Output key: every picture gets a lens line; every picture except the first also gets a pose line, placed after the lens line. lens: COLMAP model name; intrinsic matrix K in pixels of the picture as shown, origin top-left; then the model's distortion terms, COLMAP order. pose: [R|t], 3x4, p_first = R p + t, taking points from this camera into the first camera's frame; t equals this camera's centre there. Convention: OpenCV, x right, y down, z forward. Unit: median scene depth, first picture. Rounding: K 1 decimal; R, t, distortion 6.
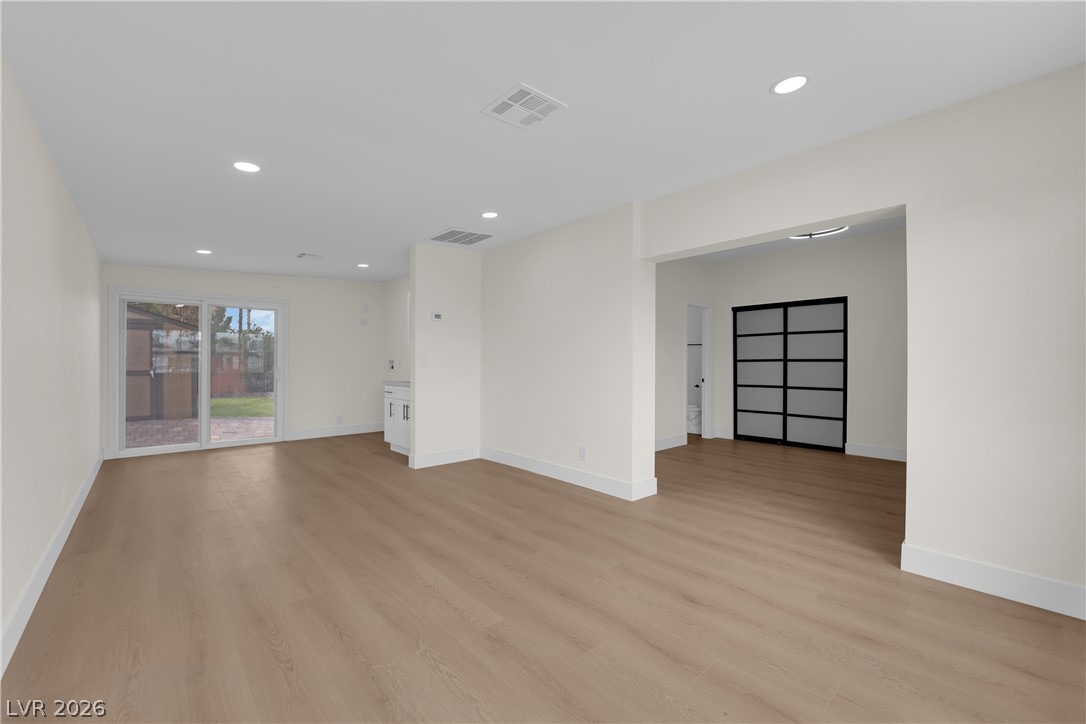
lens RADIAL K [[438.5, 0, 533.0], [0, 438.5, 363.9], [0, 0, 1]] dist [-0.012305, -0.002604]
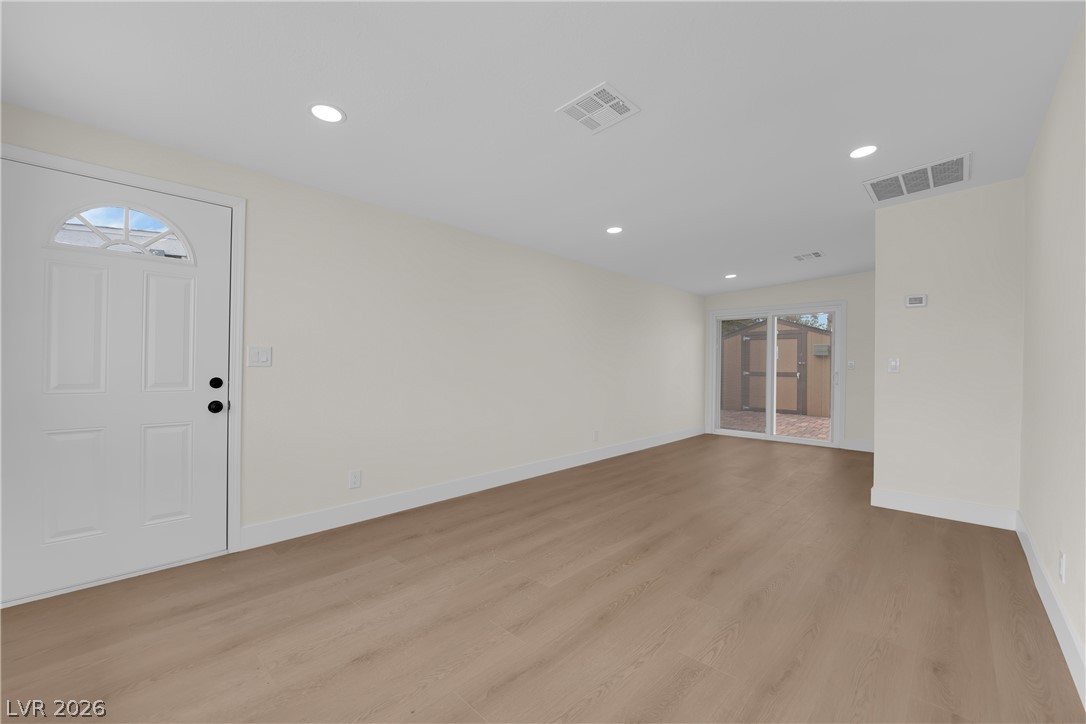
lens RADIAL K [[438.5, 0, 540.2], [0, 438.5, 361.2], [0, 0, 1]] dist [-0.012305, -0.002604]
pose [[0.078113, -0.006596, -0.996923, 0.722064], [-0.011612, 0.999904, -0.007526, 0.001443], [0.996877, 0.012164, 0.078029, 0.591309]]
